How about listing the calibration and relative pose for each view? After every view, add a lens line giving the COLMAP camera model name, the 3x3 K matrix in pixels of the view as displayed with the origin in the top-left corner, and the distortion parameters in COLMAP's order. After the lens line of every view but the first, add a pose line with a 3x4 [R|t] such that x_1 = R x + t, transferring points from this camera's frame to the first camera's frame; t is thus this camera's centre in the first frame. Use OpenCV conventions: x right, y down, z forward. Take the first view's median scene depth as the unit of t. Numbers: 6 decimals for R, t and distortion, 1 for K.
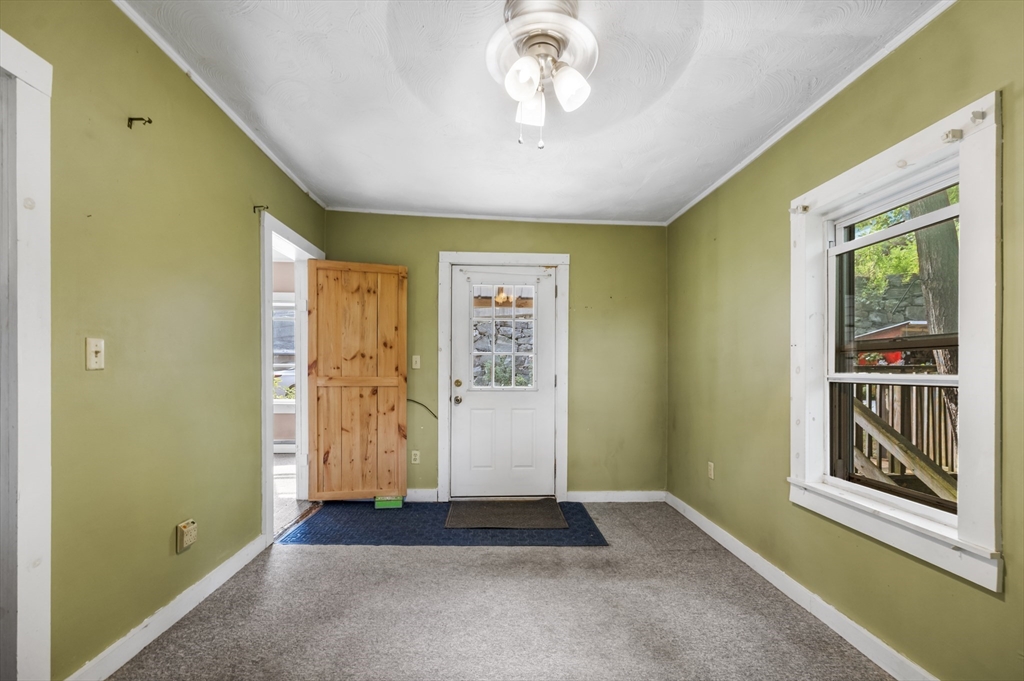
lens RADIAL K [[418.5, 0, 509.7], [0, 418.5, 367.7], [0, 0, 1]] dist [-0.000058, -0.000090]
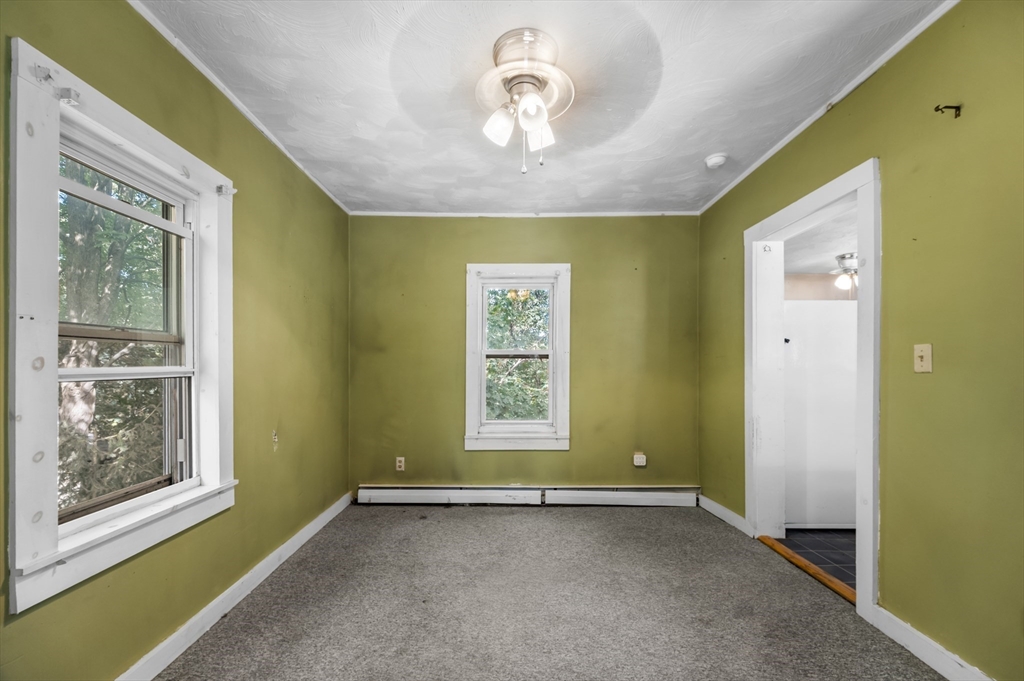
lens RADIAL K [[418.5, 0, 509.7], [0, 418.5, 367.7], [0, 0, 1]] dist [-0.000058, -0.000090]
pose [[-0.998582, -0.011035, 0.052073, 0.034937], [-0.010735, 0.999924, 0.006028, 0.001044], [-0.052135, 0.005460, -0.998625, 1.520221]]
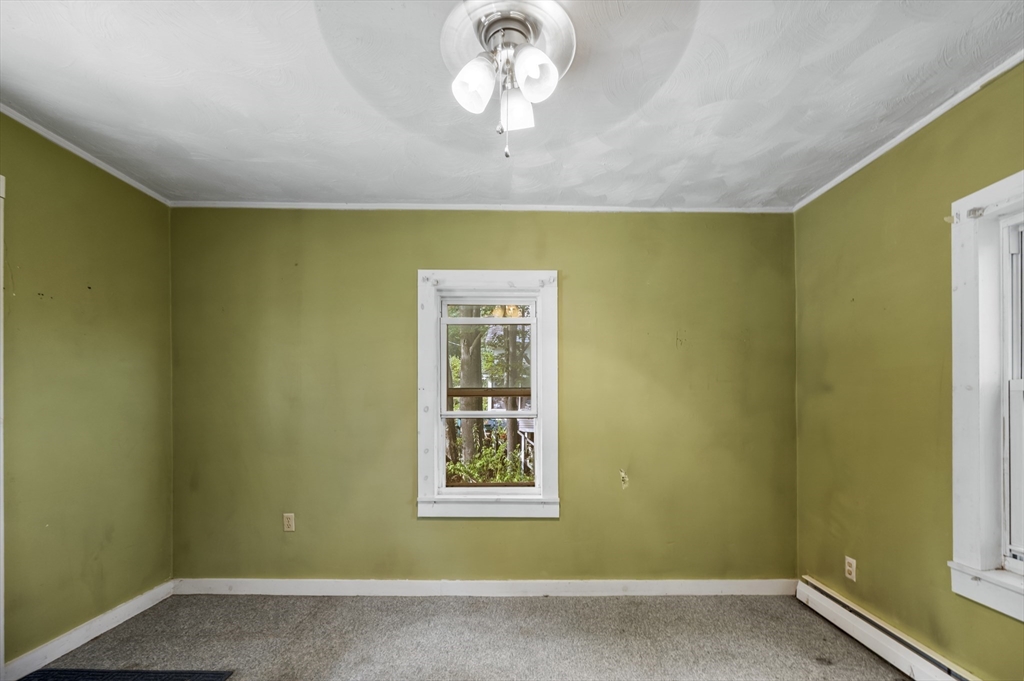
lens RADIAL K [[425.5, 0, 512.9], [0, 425.5, 401.7], [0, 0, 1]] dist [0.001005, -0.000012]
pose [[0.058606, -0.007056, 0.998256, -0.557974], [-0.001628, 0.999973, 0.007164, -0.026077], [-0.998280, -0.002045, 0.058593, 0.667922]]
